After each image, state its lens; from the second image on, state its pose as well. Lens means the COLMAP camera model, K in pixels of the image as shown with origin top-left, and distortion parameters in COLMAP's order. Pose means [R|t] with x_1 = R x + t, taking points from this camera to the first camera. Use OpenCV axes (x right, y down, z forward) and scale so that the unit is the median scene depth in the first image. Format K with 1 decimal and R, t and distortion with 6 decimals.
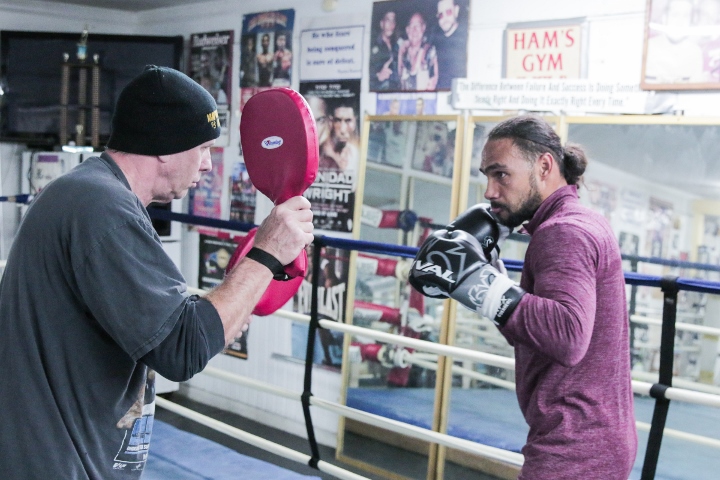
lens RADIAL K [[1076.0, 0, 289.5], [0, 1076.0, 238.2], [0, 0, 1]] dist [-0.008462, 0.023435]
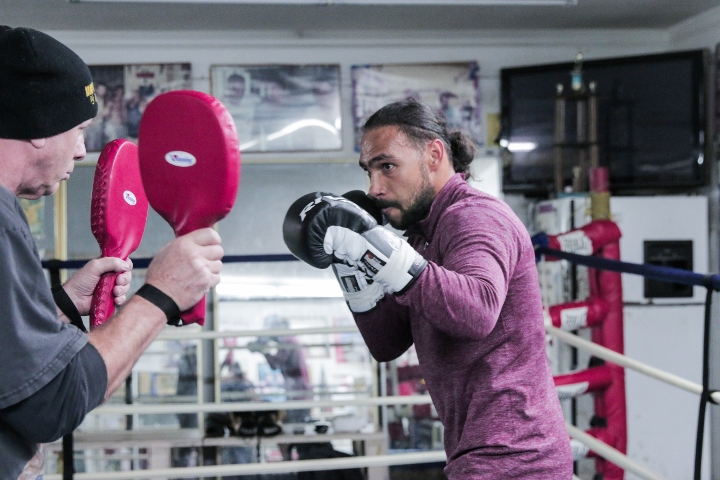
lens RADIAL K [[1376.1, 0, 360.0], [0, 1376.1, 240.0], [0, 0, 1]] dist [0.416551, -0.091141]
pose [[0.788461, -0.033618, -0.614166, 0.455524], [-0.012793, 0.997393, -0.071019, 0.043694], [0.614952, 0.063853, 0.785975, 0.039538]]
